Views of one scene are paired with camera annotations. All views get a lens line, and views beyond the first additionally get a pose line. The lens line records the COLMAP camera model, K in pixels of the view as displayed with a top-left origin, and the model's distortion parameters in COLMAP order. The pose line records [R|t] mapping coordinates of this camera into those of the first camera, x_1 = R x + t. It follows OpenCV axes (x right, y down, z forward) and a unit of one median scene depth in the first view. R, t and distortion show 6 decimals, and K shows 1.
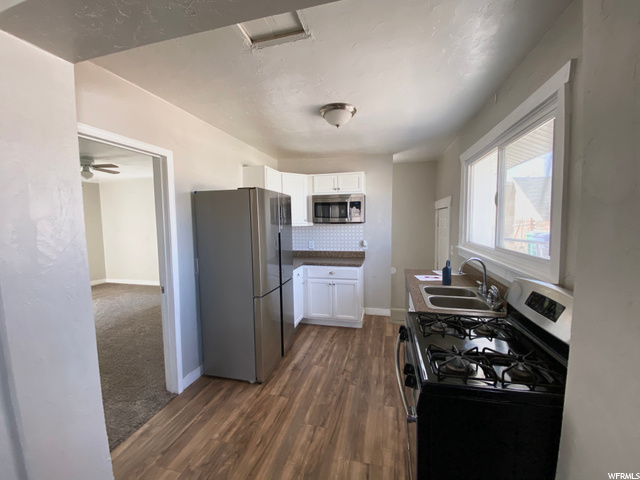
lens RADIAL K [[255.3, 0, 320.0], [0, 255.3, 240.0], [0, 0, 1]] dist [-0.001502, -0.000560]
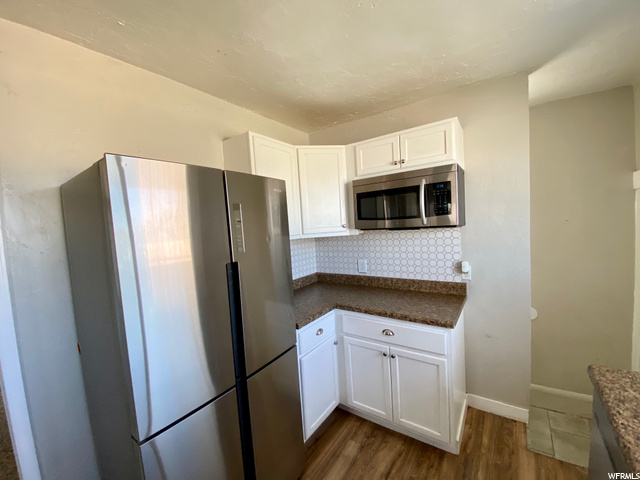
lens RADIAL K [[255.3, 0, 320.0], [0, 255.3, 240.0], [0, 0, 1]] dist [-0.001502, -0.000560]
pose [[0.929899, -0.019448, -0.367300, 0.103863], [0.020663, 0.999786, -0.000625, -0.048202], [0.367234, -0.007008, 0.930102, 0.469005]]
